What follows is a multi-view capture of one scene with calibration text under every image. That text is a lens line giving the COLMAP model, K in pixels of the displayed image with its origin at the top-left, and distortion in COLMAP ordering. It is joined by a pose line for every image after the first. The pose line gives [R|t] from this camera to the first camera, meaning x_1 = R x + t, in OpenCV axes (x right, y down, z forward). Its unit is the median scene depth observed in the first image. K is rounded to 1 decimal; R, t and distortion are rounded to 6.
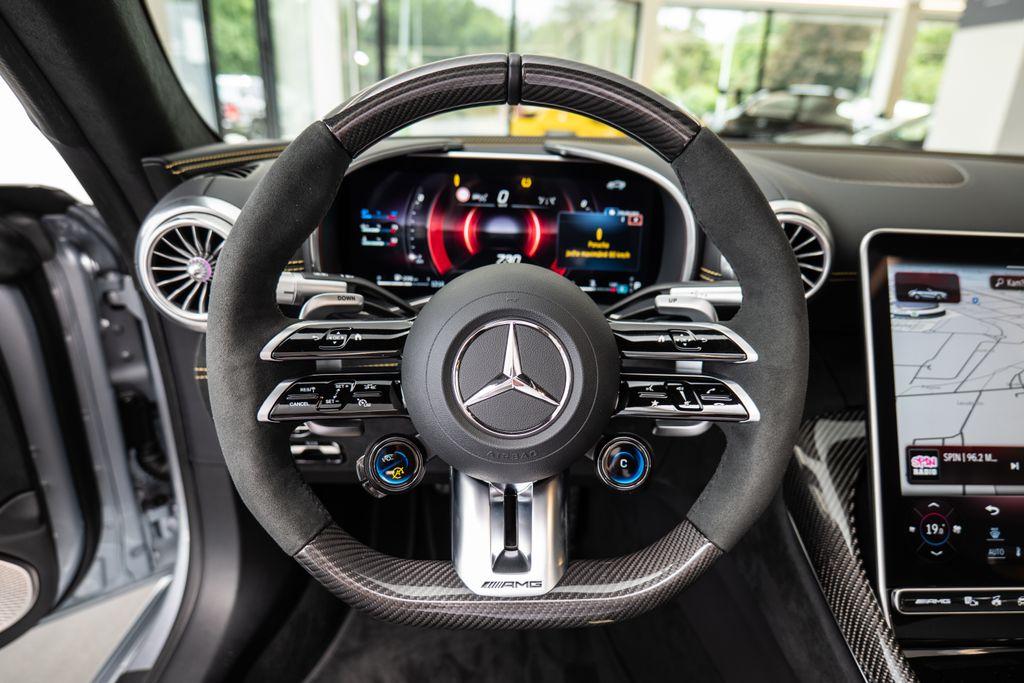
lens RADIAL K [[634.5, 0, 512.0], [0, 634.5, 341.5], [0, 0, 1]] dist [-0.022569, 0.001369]
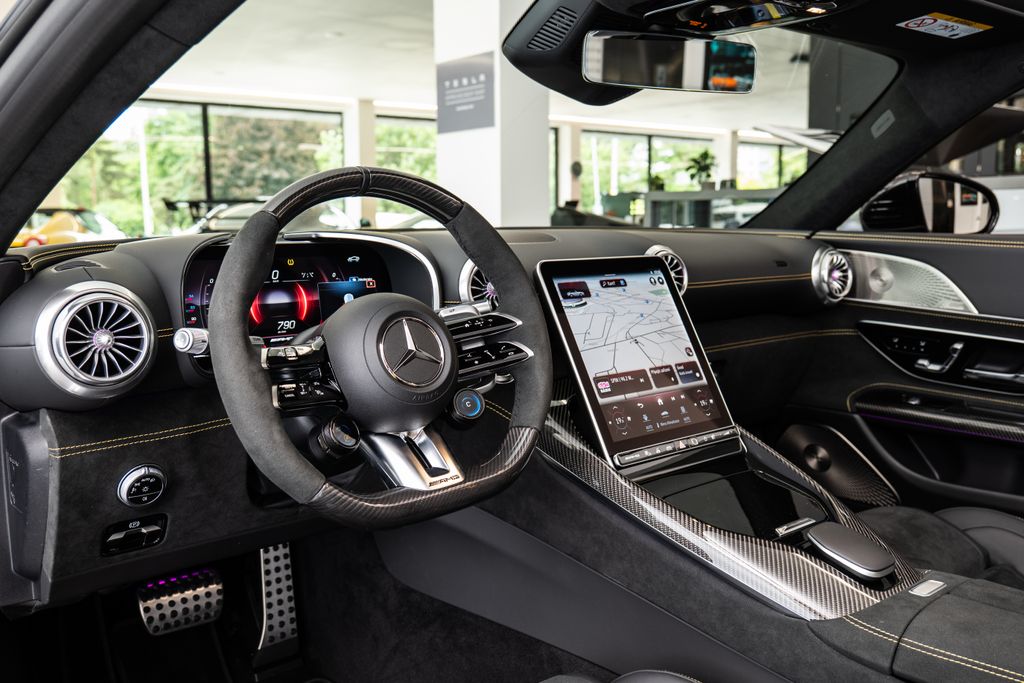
lens RADIAL K [[900.2, 0, 512.0], [0, 900.2, 341.5], [0, 0, 1]] dist [0.010638, 0.011637]
pose [[0.780668, -0.131379, 0.610980, -0.972691], [0.264744, 0.955118, -0.132894, 0.325113], [-0.566098, 0.265499, 0.780412, -0.762848]]
